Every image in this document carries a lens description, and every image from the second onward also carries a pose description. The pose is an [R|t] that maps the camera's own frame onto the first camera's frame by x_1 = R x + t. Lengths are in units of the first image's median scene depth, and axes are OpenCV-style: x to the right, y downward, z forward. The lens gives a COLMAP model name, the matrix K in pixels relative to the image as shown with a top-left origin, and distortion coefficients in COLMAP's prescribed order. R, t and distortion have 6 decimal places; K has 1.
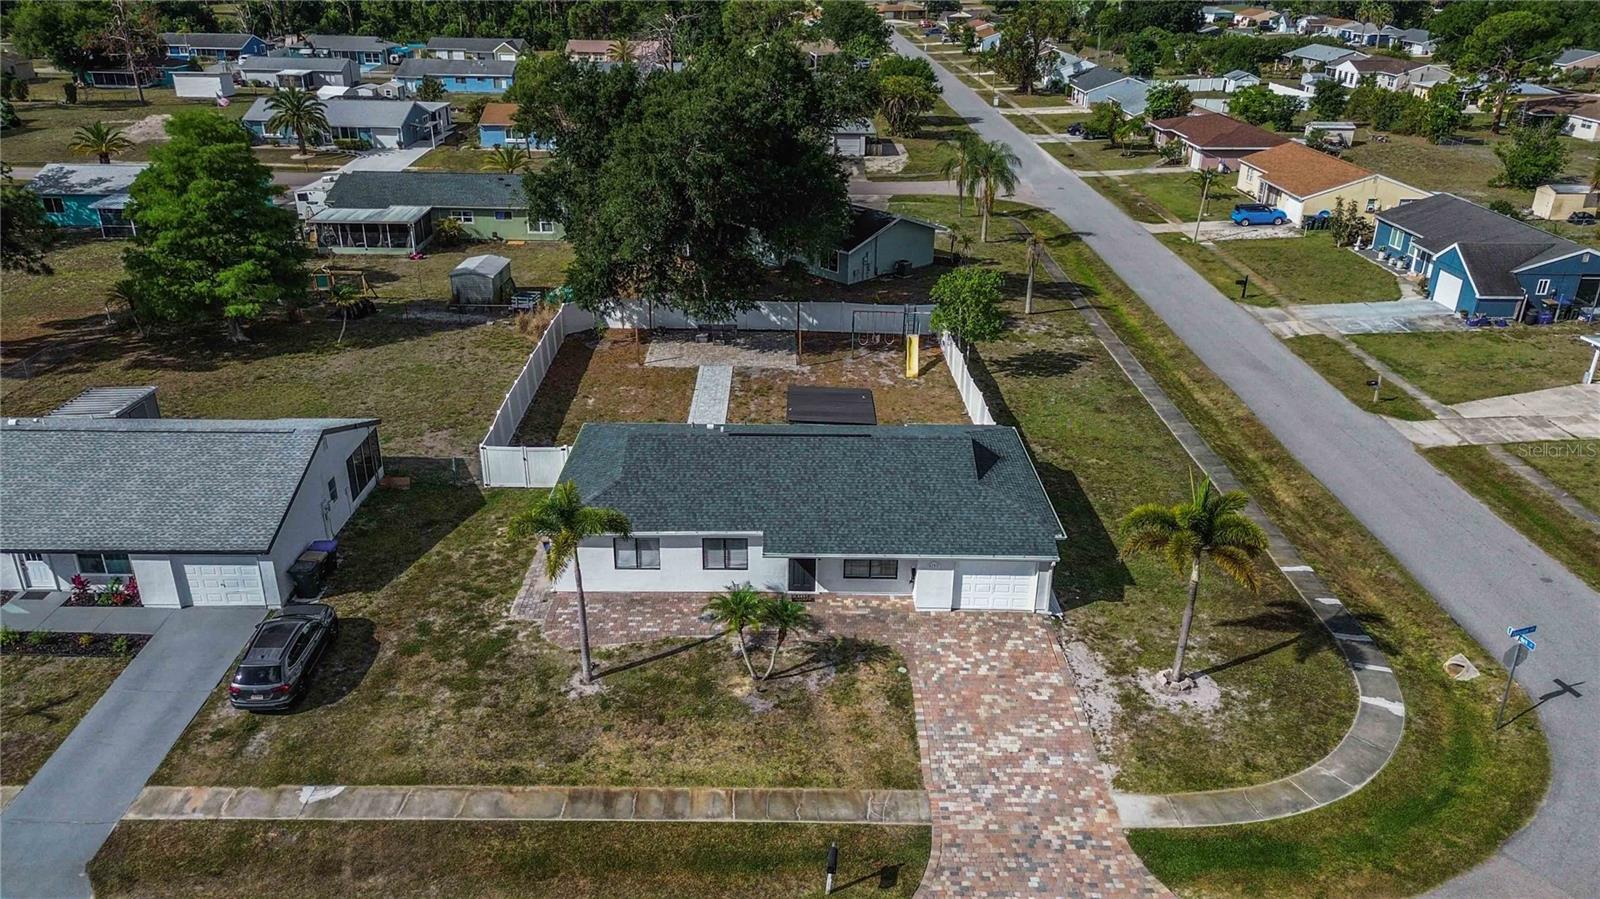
lens RADIAL K [[1128.5, 0, 798.4], [0, 1128.5, 449.0], [0, 0, 1]] dist [0.065909, -0.060386]
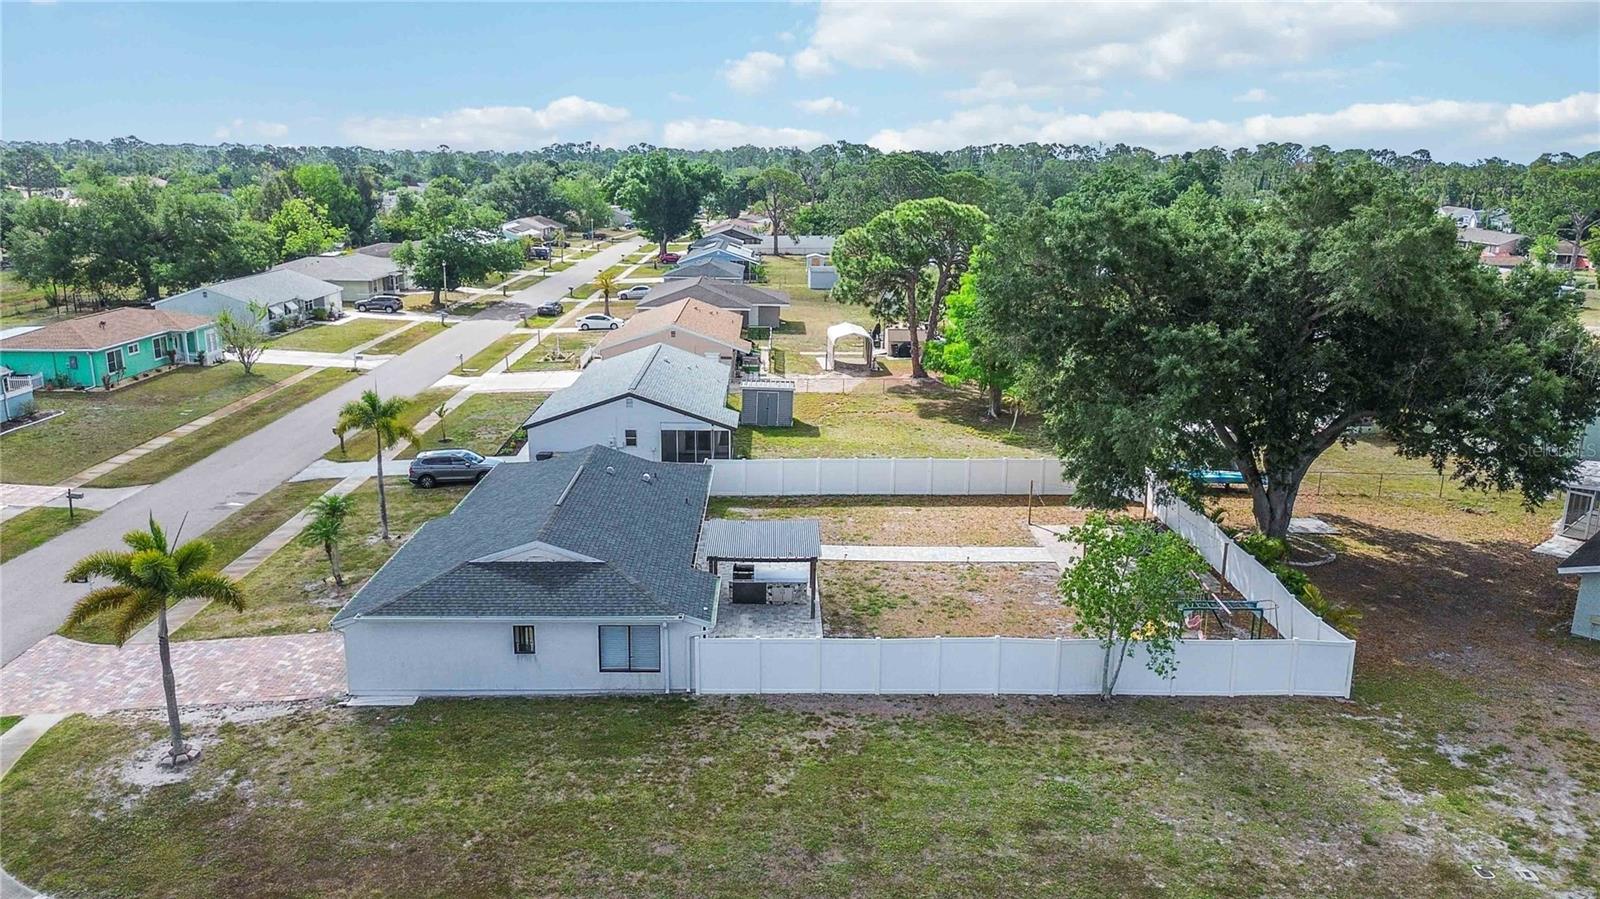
lens RADIAL K [[1128.5, 0, 803.9], [0, 1128.5, 445.8], [0, 0, 1]] dist [0.065909, -0.060386]
pose [[0.022380, 0.233003, -0.972218, 1.069946], [-0.415639, 0.886605, 0.202917, -0.365981], [0.909254, 0.399550, 0.116687, 1.149526]]
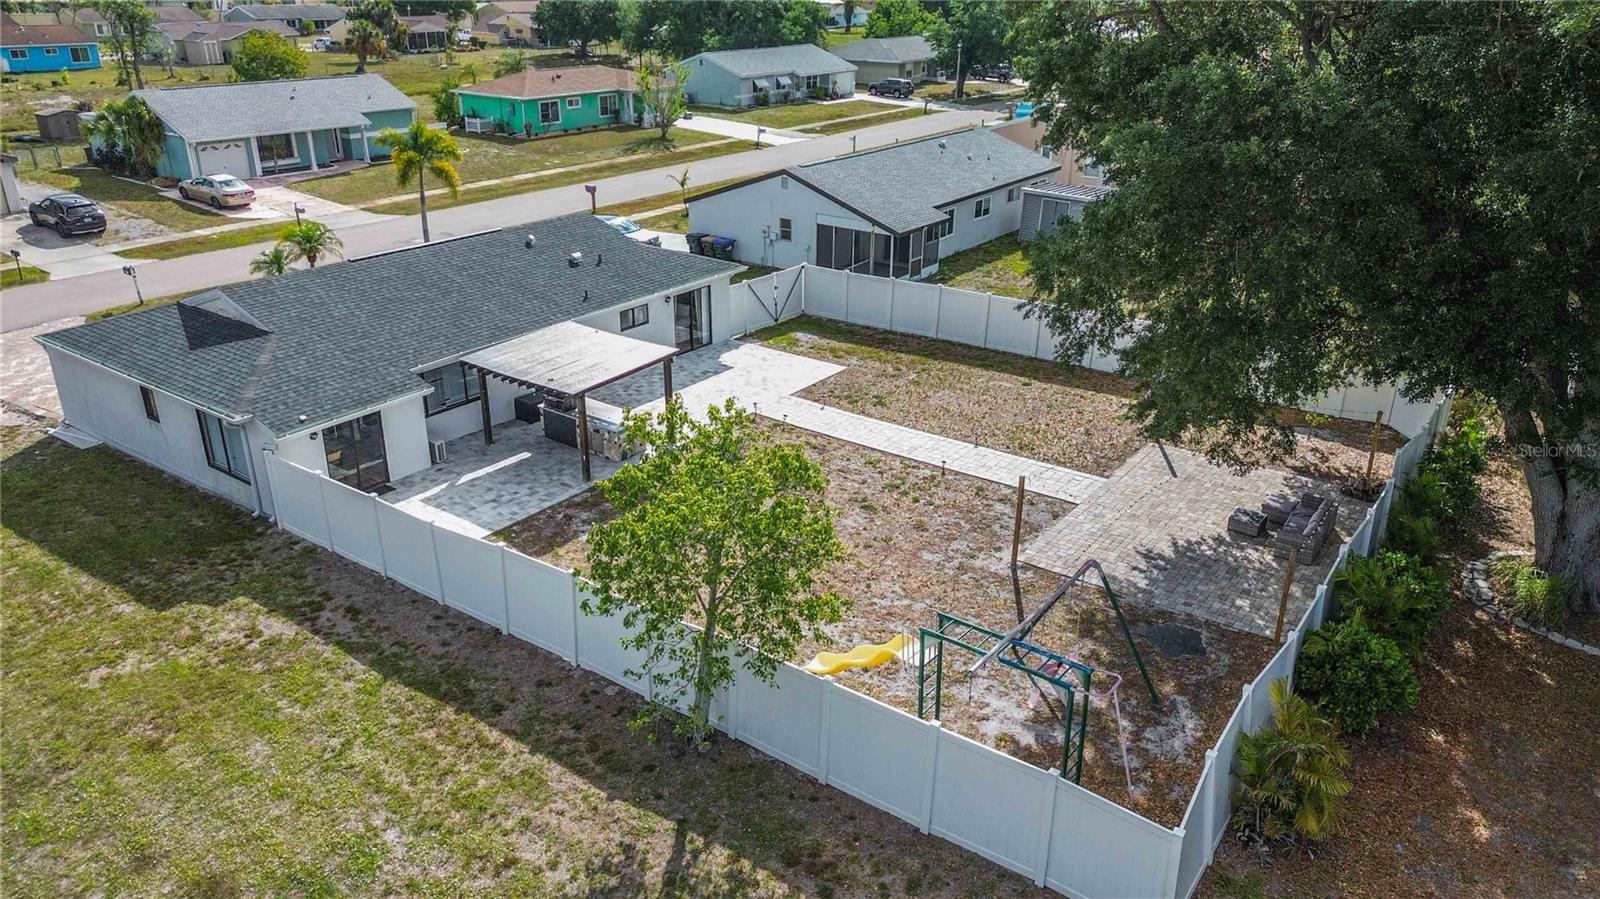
lens RADIAL K [[1128.5, 0, 803.7], [0, 1128.5, 462.0], [0, 0, 1]] dist [0.065909, -0.060386]
pose [[-0.591740, 0.308999, -0.744556, 0.532193], [-0.338401, 0.743082, 0.577333, -0.490669], [0.731661, 0.593590, -0.335146, 1.688906]]
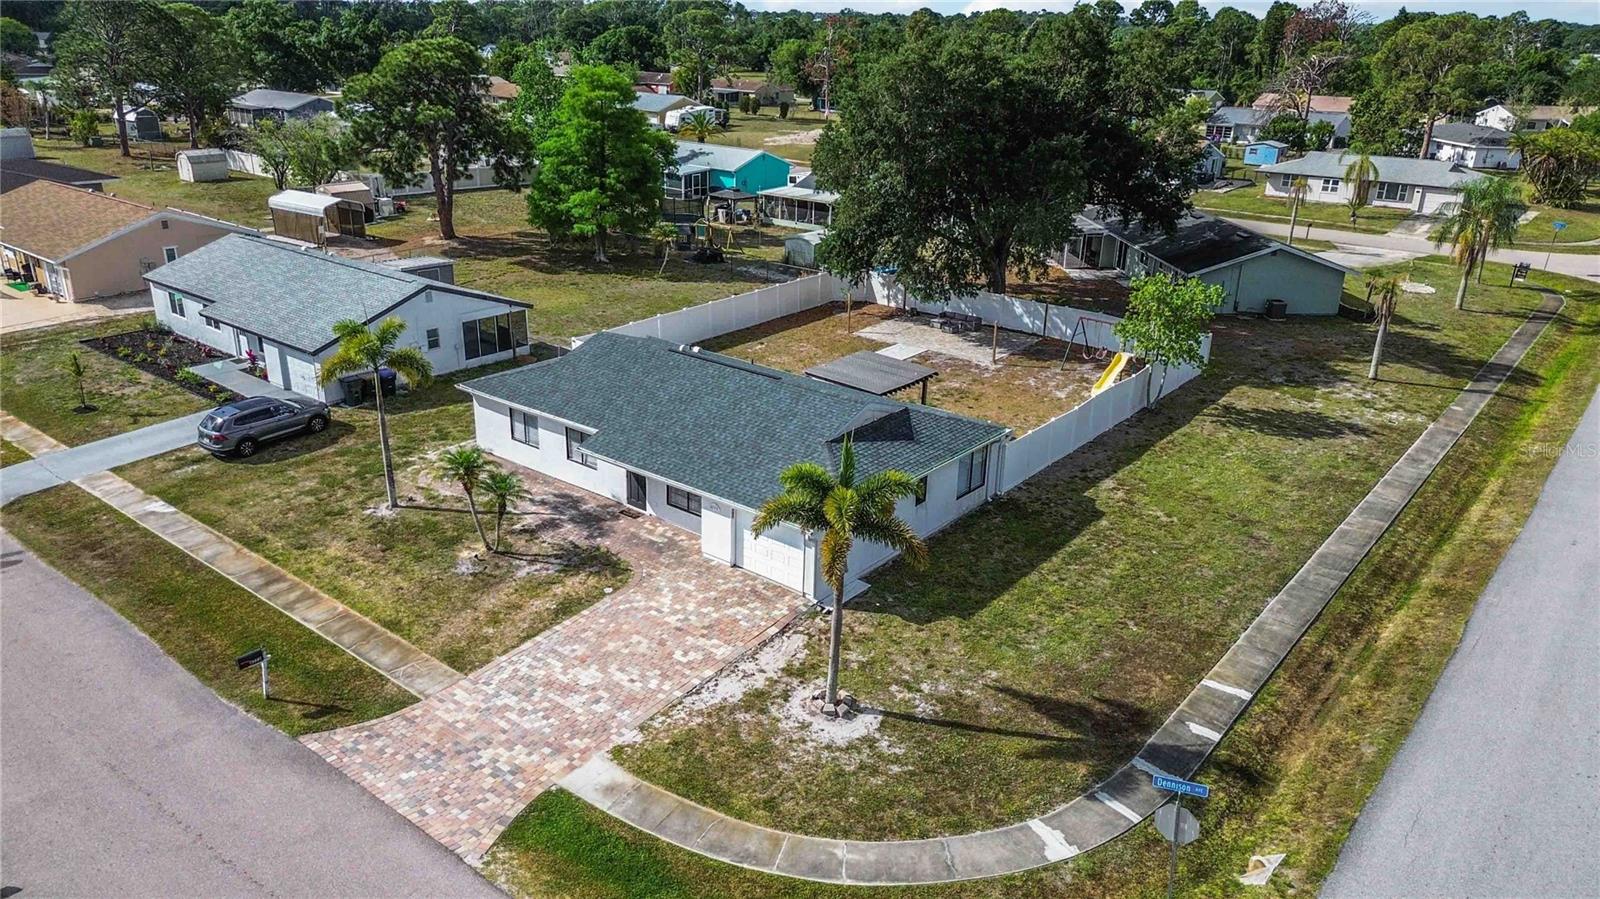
lens RADIAL K [[1128.5, 0, 798.8], [0, 1128.5, 451.1], [0, 0, 1]] dist [0.065909, -0.060386]
pose [[0.777893, 0.230417, -0.584629, 0.679491], [-0.265245, 0.963805, 0.026931, 0.017427], [0.569673, 0.134120, 0.810854, 0.298290]]
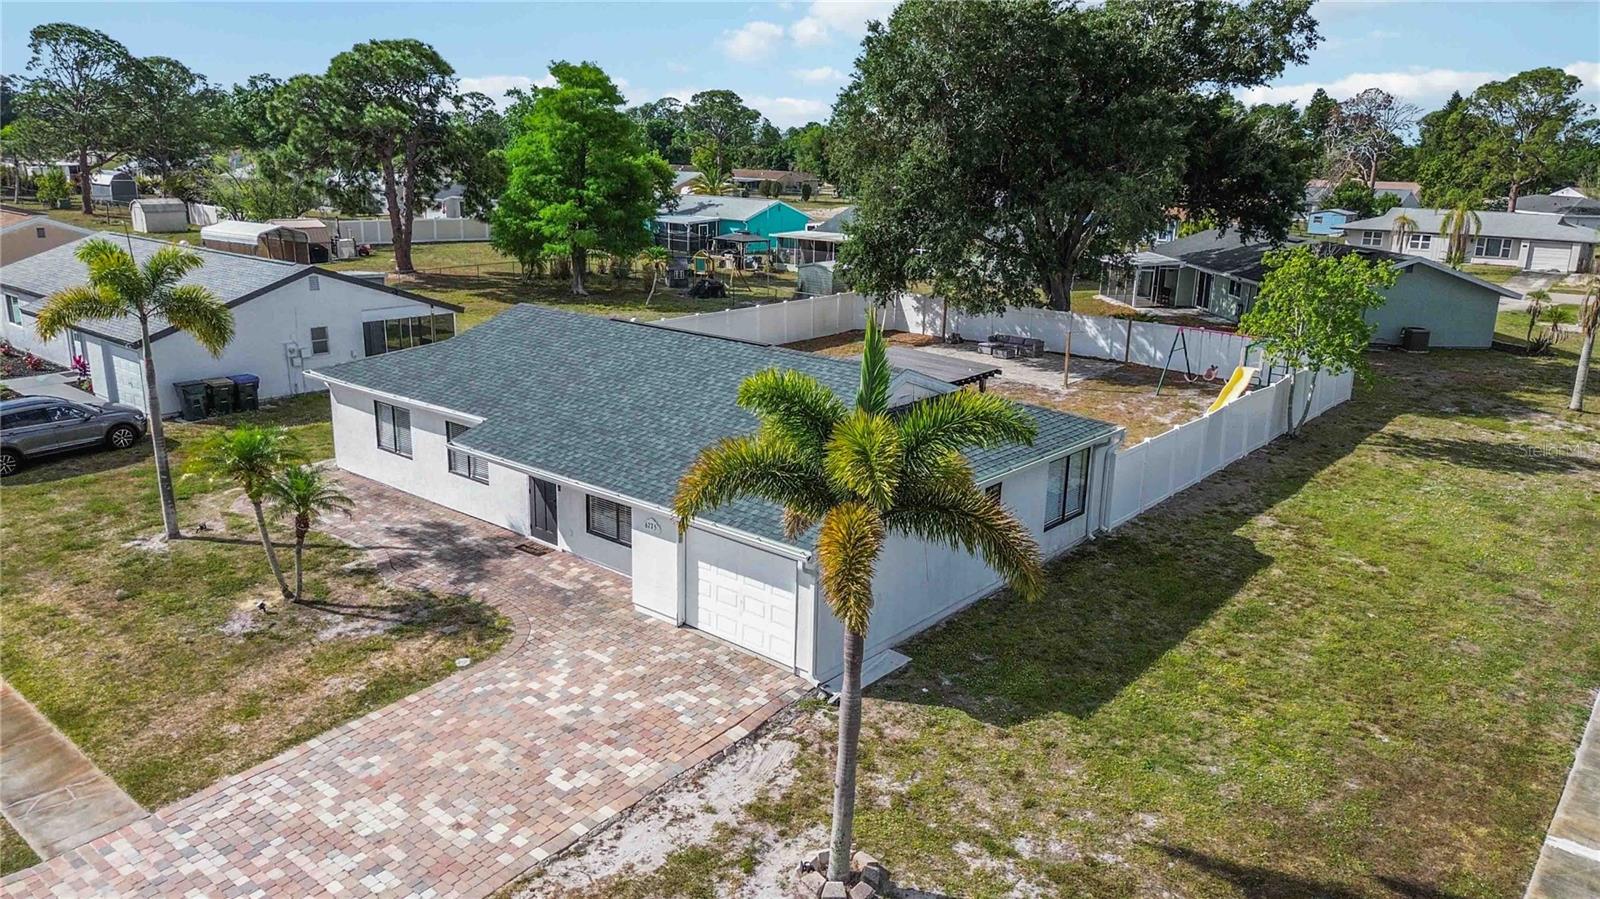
lens RADIAL K [[1128.5, 0, 798.5], [0, 1128.5, 453.9], [0, 0, 1]] dist [0.065909, -0.060386]
pose [[0.763016, 0.175863, -0.621995, 0.500190], [-0.272389, 0.960144, -0.062675, 0.083345], [0.586183, 0.217247, 0.780509, 0.600783]]
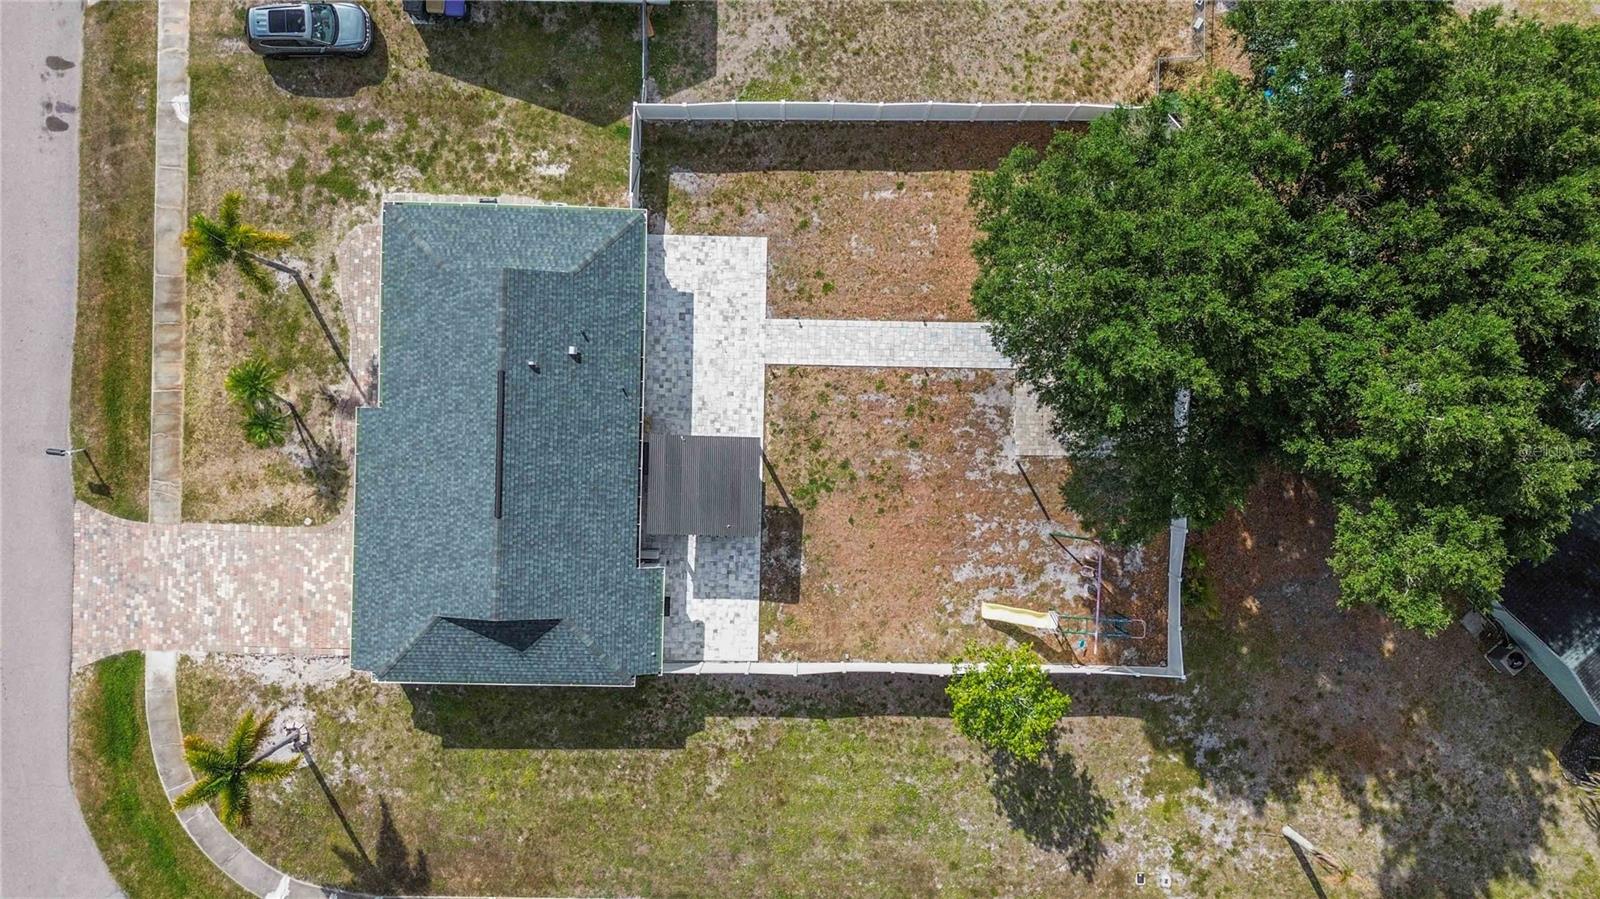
lens RADIAL K [[1128.5, 0, 800.1], [0, 1128.5, 449.5], [0, 0, 1]] dist [0.065909, -0.060386]
pose [[-0.027302, 0.999592, -0.008355, 0.007431], [-0.411207, -0.003613, 0.911535, -1.096247], [0.911133, 0.028322, 0.411138, 0.907184]]
